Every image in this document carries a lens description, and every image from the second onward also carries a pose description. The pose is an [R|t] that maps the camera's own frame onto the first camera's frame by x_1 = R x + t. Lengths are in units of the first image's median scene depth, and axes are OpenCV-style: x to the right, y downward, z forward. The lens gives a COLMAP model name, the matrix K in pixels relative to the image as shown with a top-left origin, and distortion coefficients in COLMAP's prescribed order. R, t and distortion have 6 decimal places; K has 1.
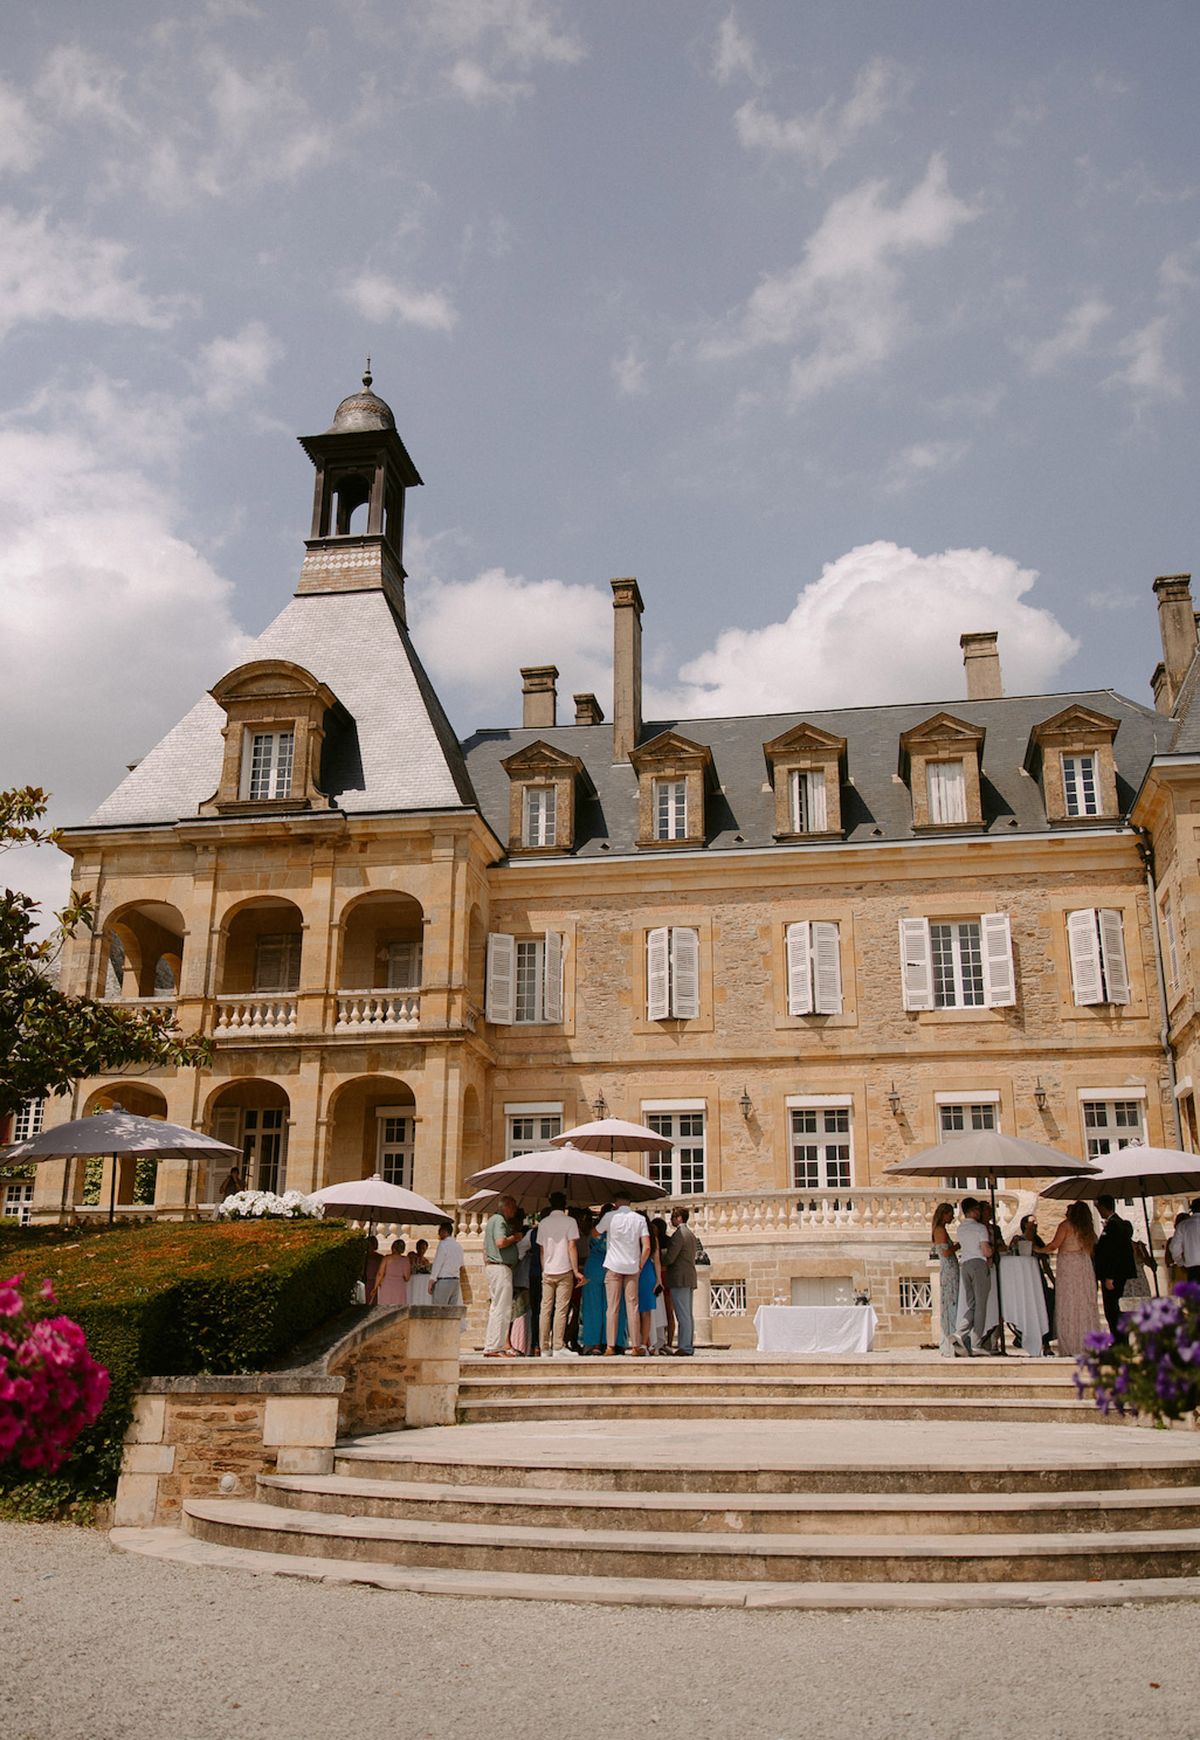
lens RADIAL K [[1462.1, 0, 643.5], [0, 1462.1, 869.8], [0, 0, 1]] dist [0.023771, 0.000905]
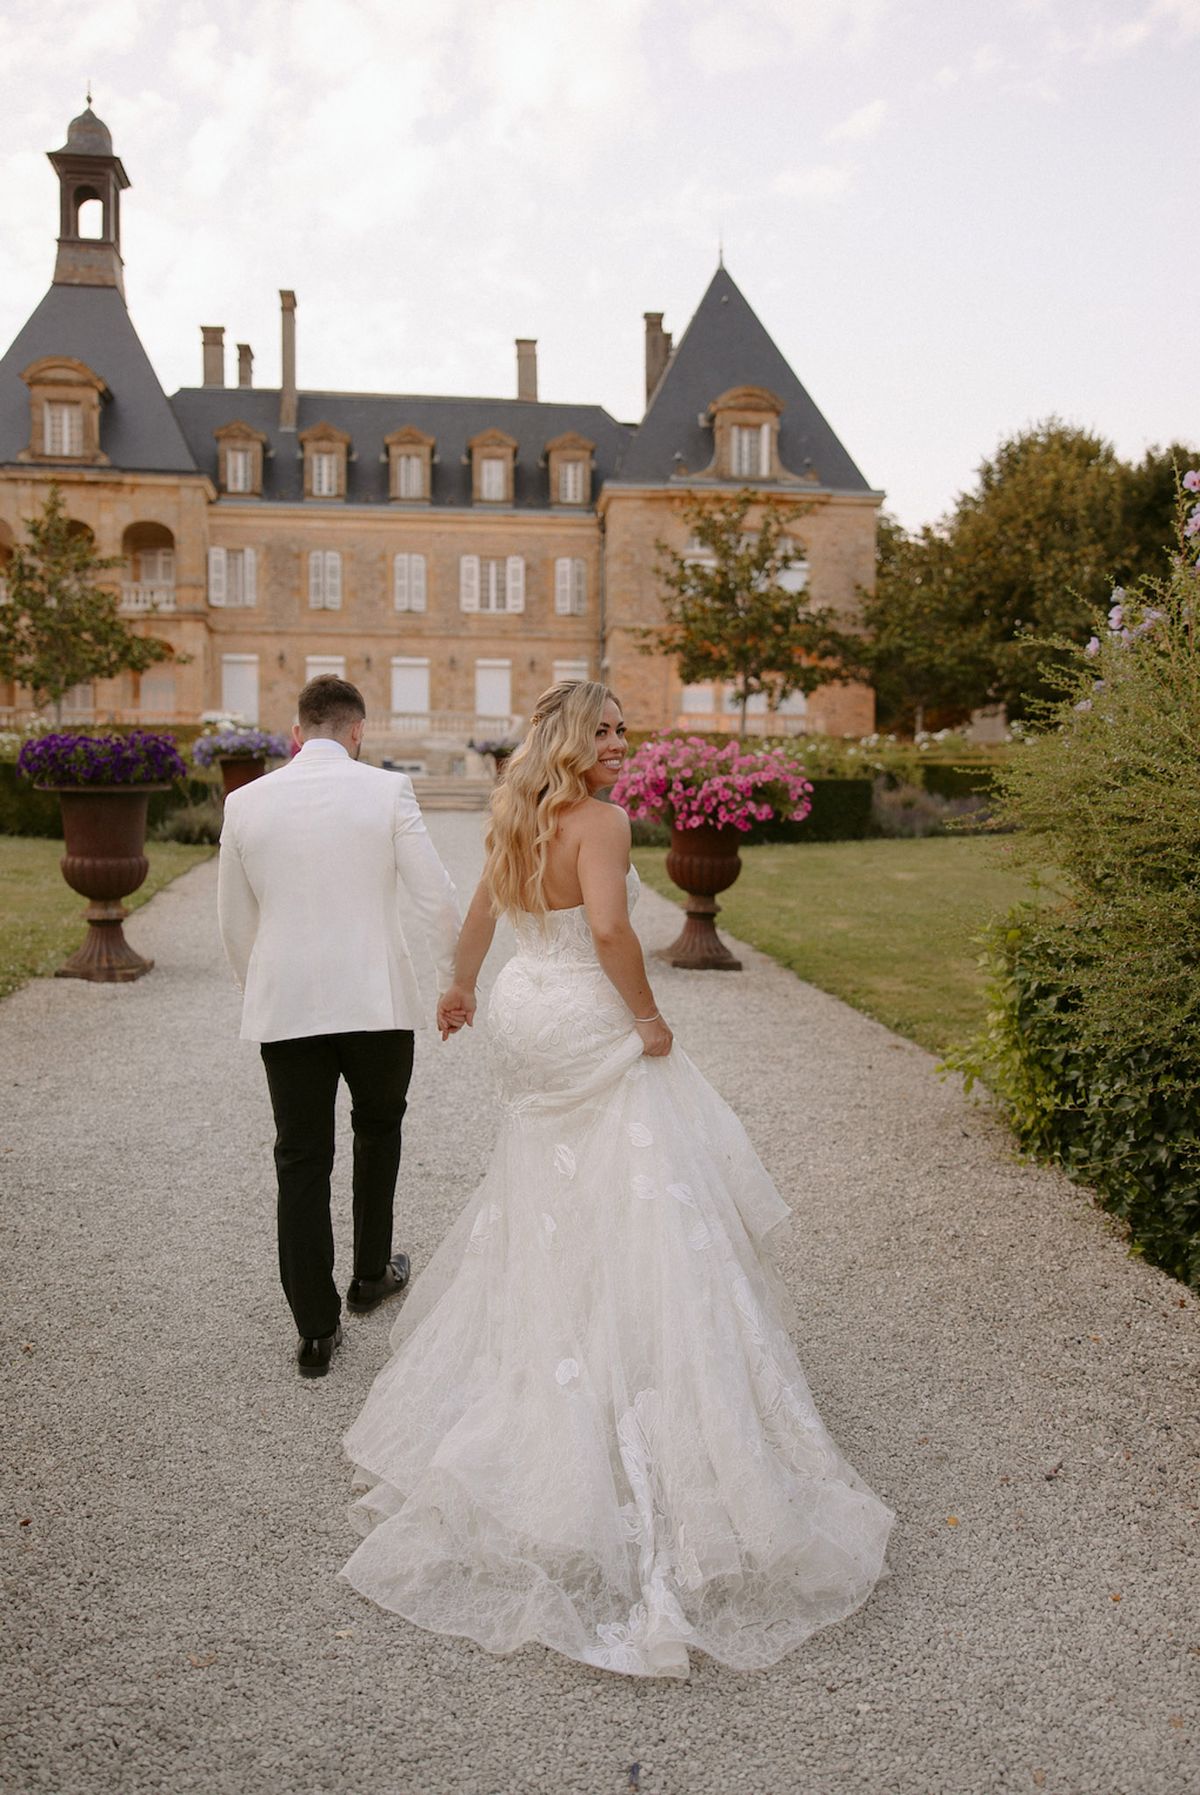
lens RADIAL K [[1539.8, 0, 606.0], [0, 1539.8, 873.3], [0, 0, 1]] dist [0.007883, 0.000126]
pose [[0.960918, 0.001394, 0.276828, -0.160033], [-0.091639, 0.945211, 0.313334, -0.195109], [-0.261224, -0.326456, 0.908399, -0.794948]]
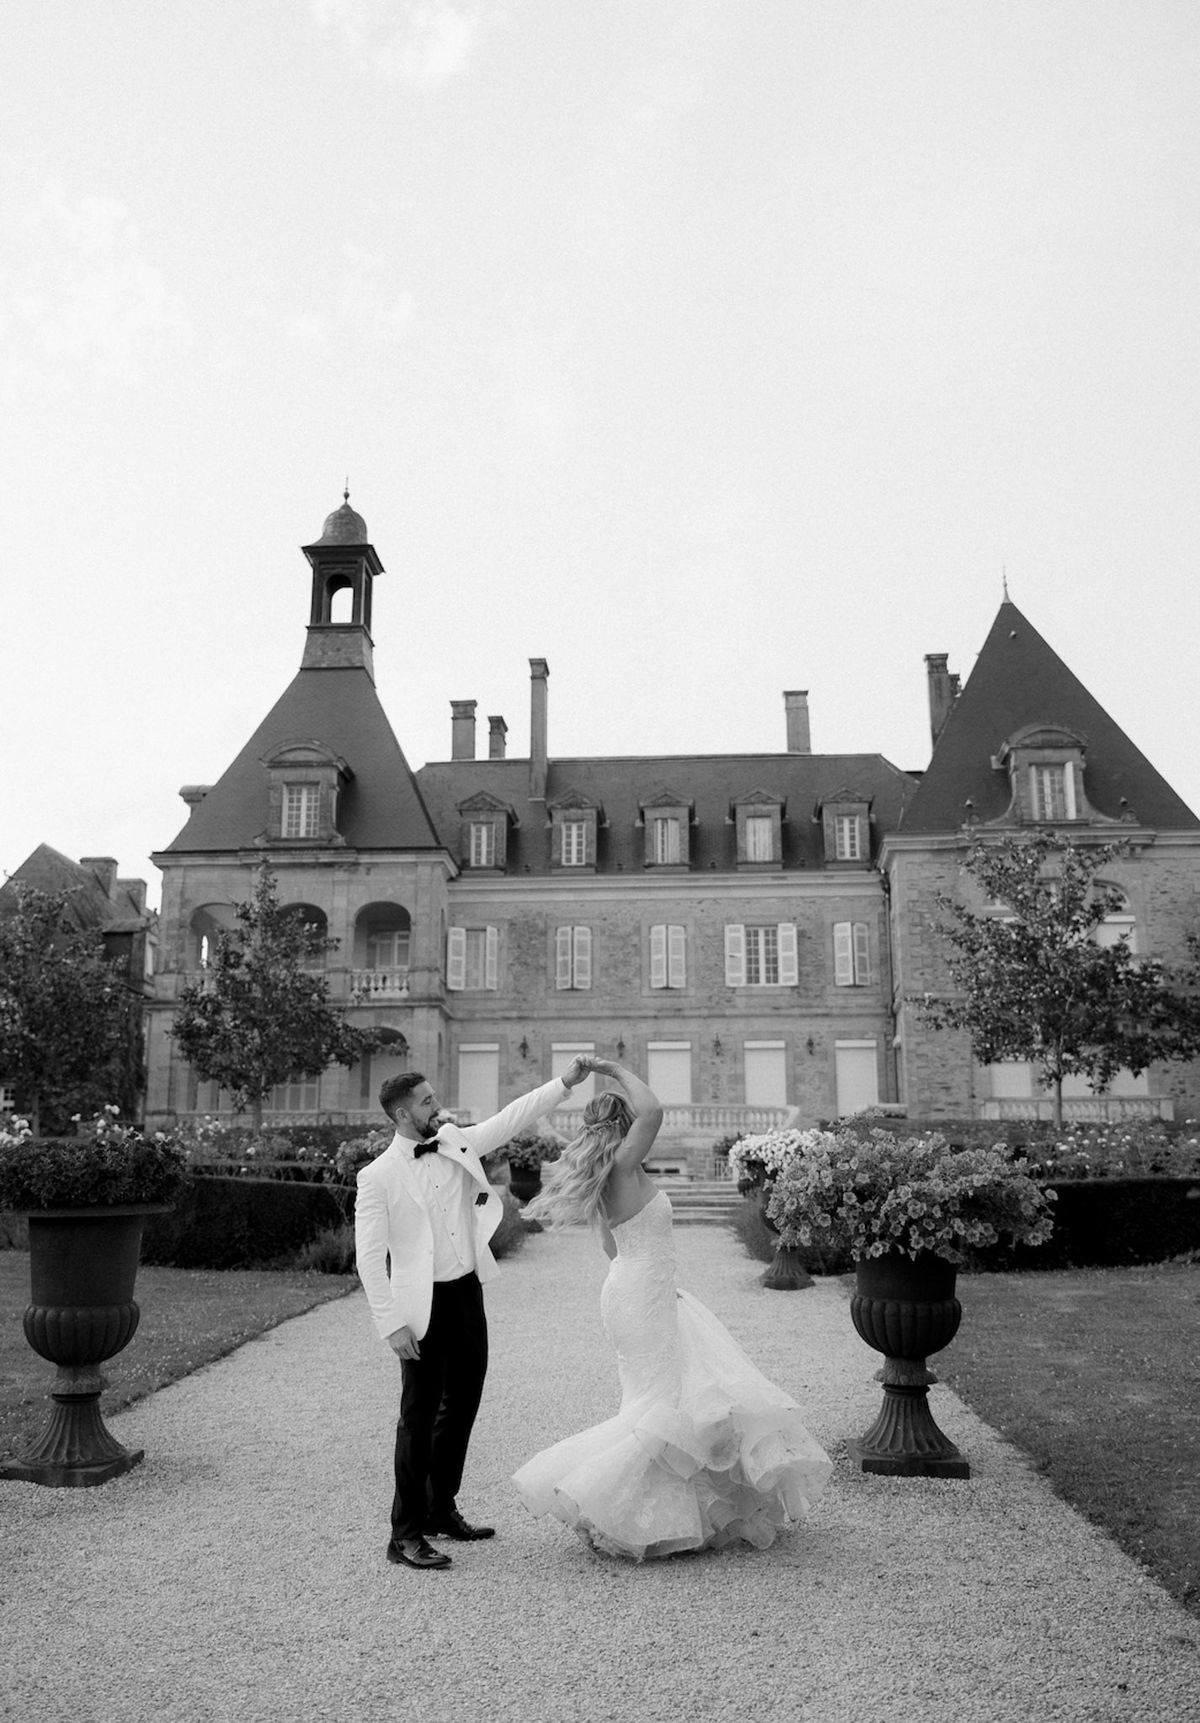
lens RADIAL K [[1693.6, 0, 604.1], [0, 1693.6, 791.5], [0, 0, 1]] dist [0.010880, 0.004025]
pose [[0.996465, 0.022439, 0.080963, -0.094164], [-0.026061, 0.998693, 0.043958, -0.177318], [-0.079871, -0.045912, 0.995747, -0.721543]]
